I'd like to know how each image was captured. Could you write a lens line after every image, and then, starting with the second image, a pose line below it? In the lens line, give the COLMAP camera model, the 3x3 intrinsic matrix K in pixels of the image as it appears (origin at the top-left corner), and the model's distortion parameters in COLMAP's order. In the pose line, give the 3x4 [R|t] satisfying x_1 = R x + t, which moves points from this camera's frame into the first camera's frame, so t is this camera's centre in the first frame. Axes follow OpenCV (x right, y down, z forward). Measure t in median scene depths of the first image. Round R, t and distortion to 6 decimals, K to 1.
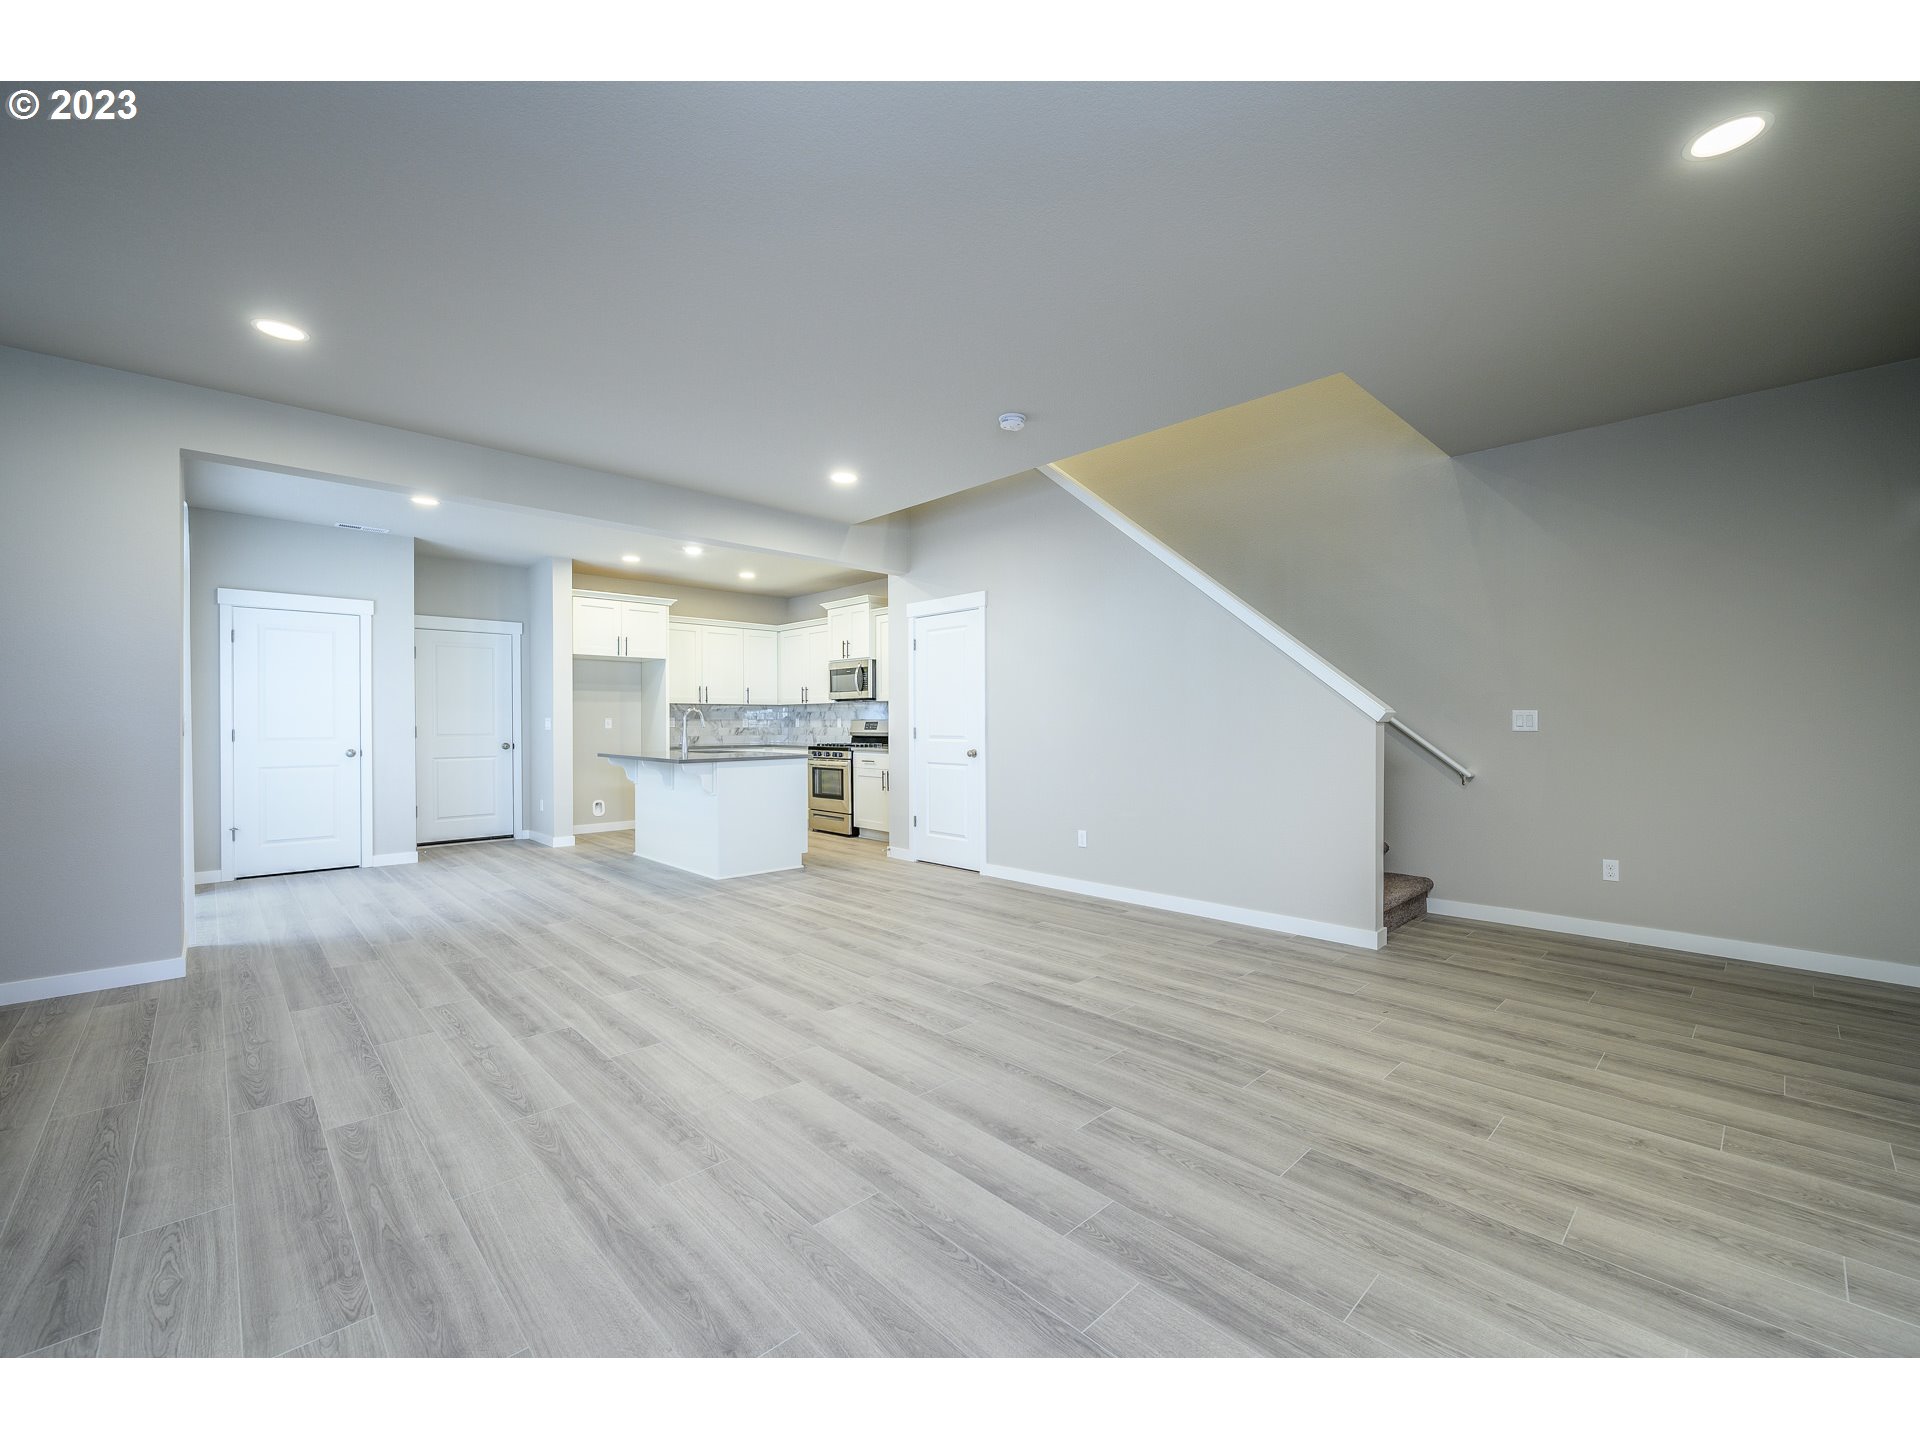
lens RADIAL K [[788.2, 0, 971.0], [0, 788.2, 733.1], [0, 0, 1]] dist [0.006778, -0.000442]
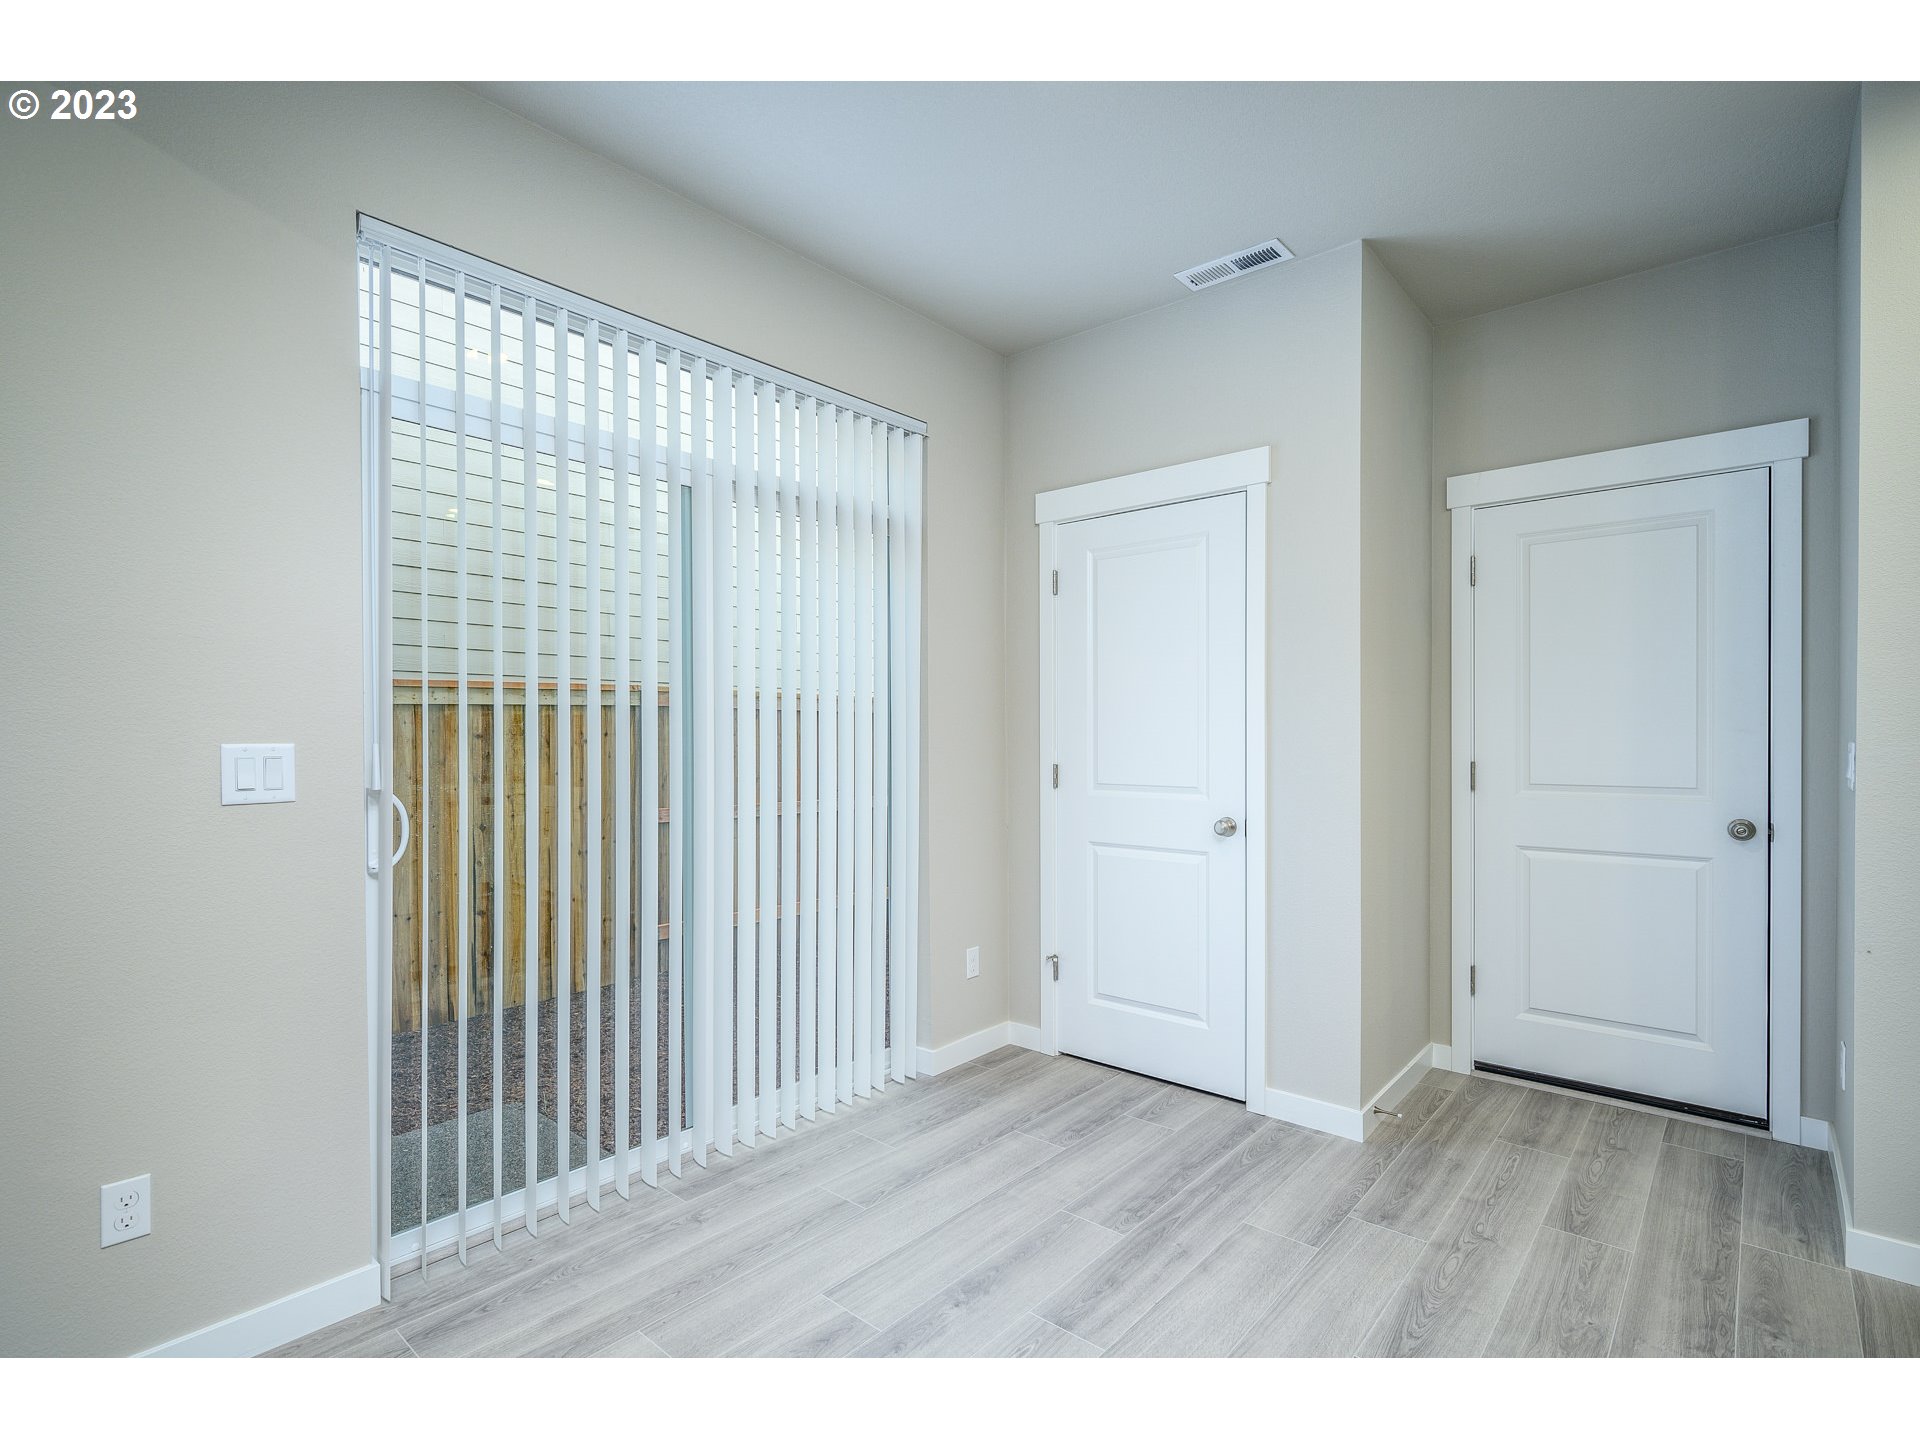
lens RADIAL K [[922.6, 0, 958.7], [0, 922.6, 742.6], [0, 0, 1]] dist [-0.008692, -0.000639]
pose [[0.089089, 0.012281, -0.995948, -0.244415], [-0.012068, 0.999864, 0.011250, -0.017286], [0.995951, 0.011017, 0.089225, 0.629190]]
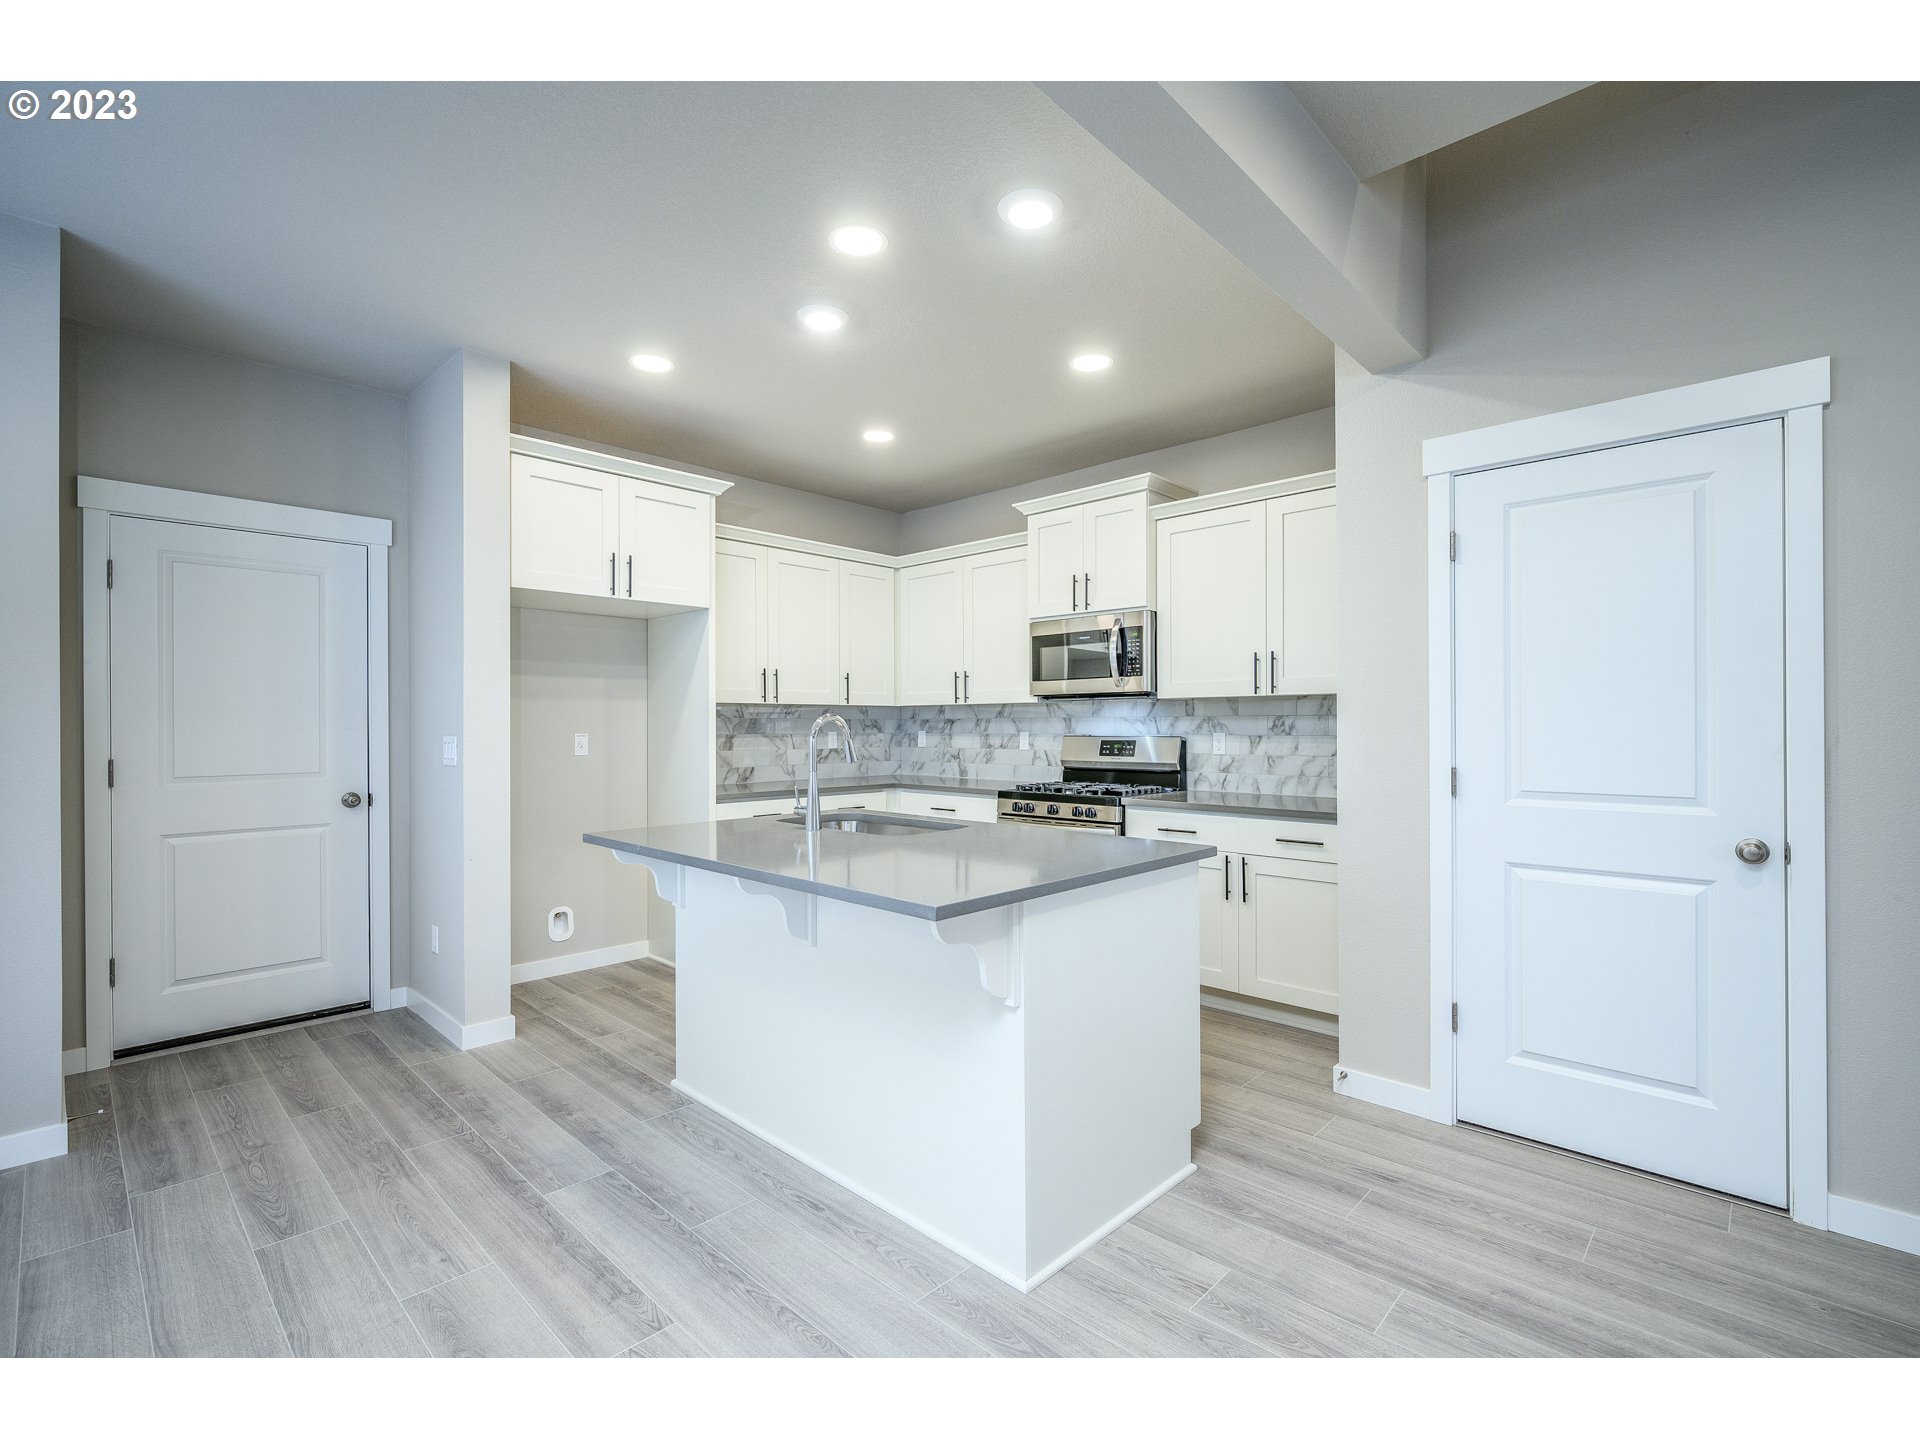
lens RADIAL K [[882.4, 0, 963.4], [0, 882.4, 733.9], [0, 0, 1]] dist [0.023100, -0.000112]
pose [[0.998986, 0.000423, 0.045018, -0.260491], [-0.000258, 0.999993, -0.003689, -0.017261], [-0.045019, 0.003674, 0.998979, 0.469861]]
